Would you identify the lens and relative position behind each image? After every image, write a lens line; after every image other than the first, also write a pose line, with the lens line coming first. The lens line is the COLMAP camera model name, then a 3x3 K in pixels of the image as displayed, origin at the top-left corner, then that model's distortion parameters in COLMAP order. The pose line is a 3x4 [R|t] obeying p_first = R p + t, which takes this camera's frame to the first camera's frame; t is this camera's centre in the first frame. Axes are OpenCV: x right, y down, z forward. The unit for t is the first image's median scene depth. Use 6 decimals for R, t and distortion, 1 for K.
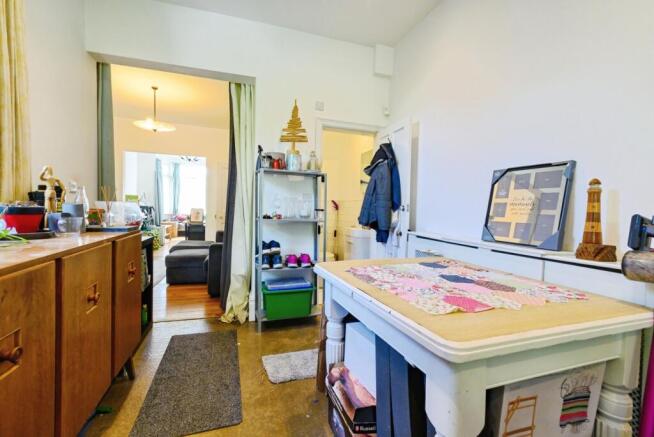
lens RADIAL K [[287.0, 0, 328.6], [0, 287.0, 231.8], [0, 0, 1]] dist [0.003556, 0.004017]
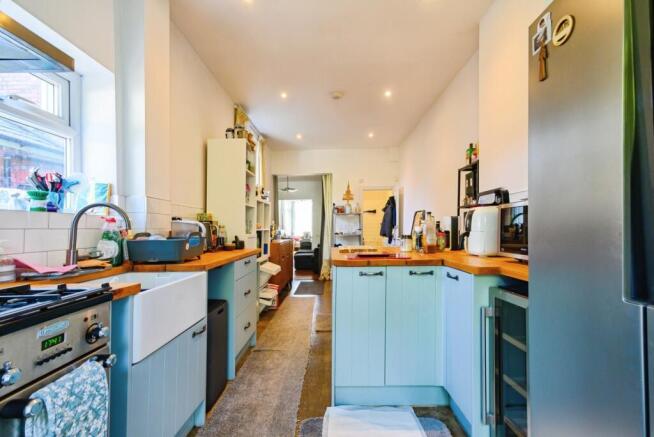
lens RADIAL K [[287.0, 0, 329.7], [0, 287.0, 213.8], [0, 0, 1]] dist [0.003556, 0.004017]
pose [[0.942990, -0.057178, -0.327873, 0.461881], [0.011942, 0.990311, -0.138355, 0.102196], [0.332607, 0.126552, 0.934536, -1.113325]]
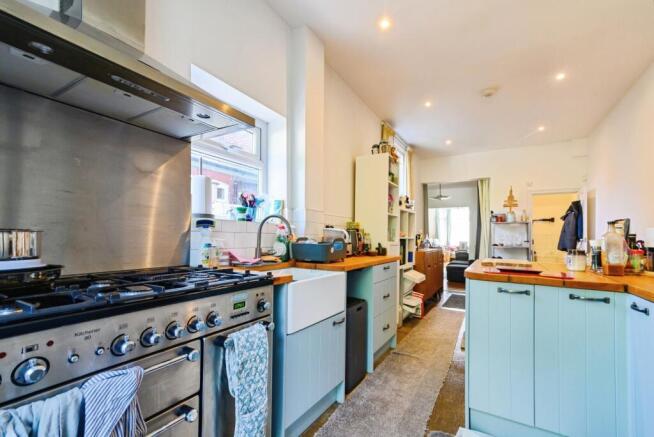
lens RADIAL K [[287.0, 0, 338.6], [0, 287.0, 216.2], [0, 0, 1]] dist [0.003556, 0.004017]
pose [[0.667454, -0.068481, -0.741495, 0.528535], [-0.060309, 0.987520, -0.145490, 0.103560], [0.742205, 0.141826, 0.654994, -1.116591]]
